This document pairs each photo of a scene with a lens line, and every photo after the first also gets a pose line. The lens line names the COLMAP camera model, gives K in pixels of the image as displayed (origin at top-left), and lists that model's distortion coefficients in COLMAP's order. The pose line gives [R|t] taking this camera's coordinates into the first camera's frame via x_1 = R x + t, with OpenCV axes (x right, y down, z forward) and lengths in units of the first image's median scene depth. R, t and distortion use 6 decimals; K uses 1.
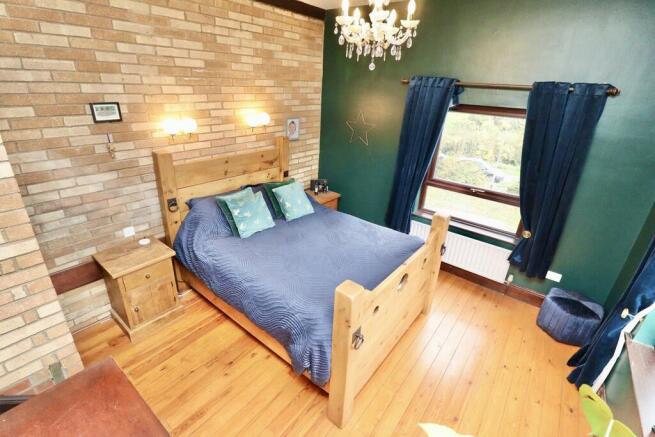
lens RADIAL K [[303.6, 0, 325.7], [0, 303.6, 216.3], [0, 0, 1]] dist [-0.009988, -0.003575]
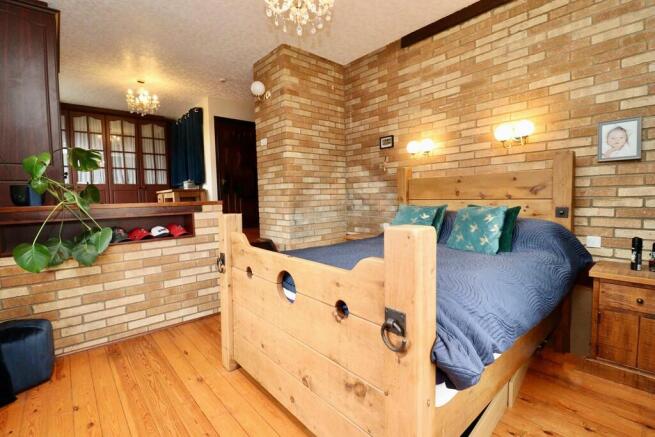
lens RADIAL K [[303.6, 0, 325.7], [0, 303.6, 220.2], [0, 0, 1]] dist [-0.009988, -0.003575]
pose [[-0.178592, 0.033353, -0.983358, 0.681030], [-0.378690, 0.920107, 0.099984, -0.007724], [0.908129, 0.390244, -0.151693, 0.842553]]
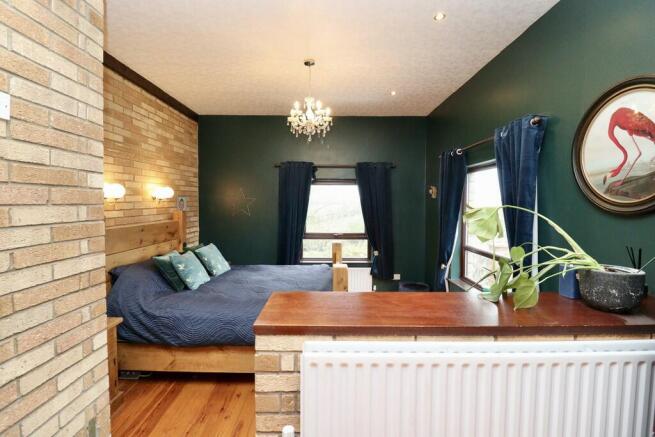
lens RADIAL K [[303.6, 0, 325.8], [0, 303.6, 215.8], [0, 0, 1]] dist [-0.009988, -0.003575]
pose [[0.787609, -0.071097, 0.612060, -0.470660], [0.275629, 0.929051, -0.246765, 0.191884], [-0.551091, 0.363056, 0.751325, -0.092633]]
